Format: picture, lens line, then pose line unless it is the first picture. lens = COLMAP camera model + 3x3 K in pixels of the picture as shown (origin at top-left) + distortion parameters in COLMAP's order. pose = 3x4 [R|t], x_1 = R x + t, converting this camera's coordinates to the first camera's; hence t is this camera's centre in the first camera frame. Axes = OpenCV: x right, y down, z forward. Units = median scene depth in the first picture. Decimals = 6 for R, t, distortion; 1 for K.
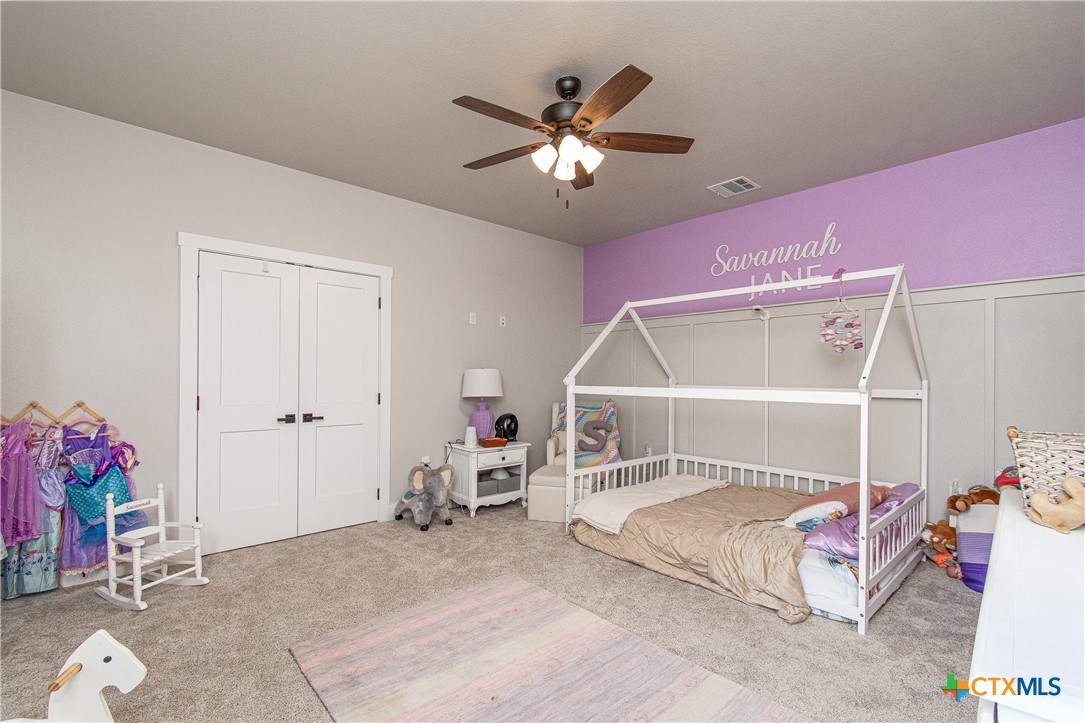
lens RADIAL K [[482.6, 0, 544.1], [0, 482.6, 369.6], [0, 0, 1]] dist [0.000808, -0.001629]
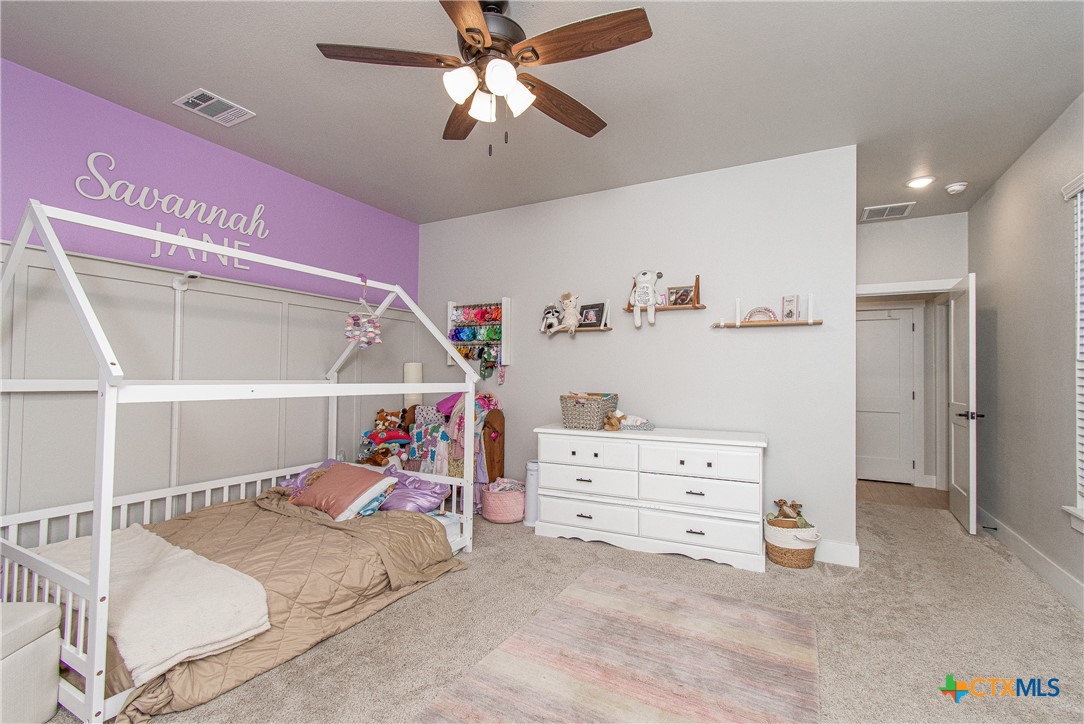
lens RADIAL K [[491.1, 0, 546.4], [0, 491.1, 365.2], [0, 0, 1]] dist [-0.004353, -0.000012]
pose [[-0.324614, 0.013558, 0.945749, -0.475006], [-0.034113, 0.999079, -0.026031, 0.013650], [-0.945231, -0.040712, -0.323853, 0.764534]]
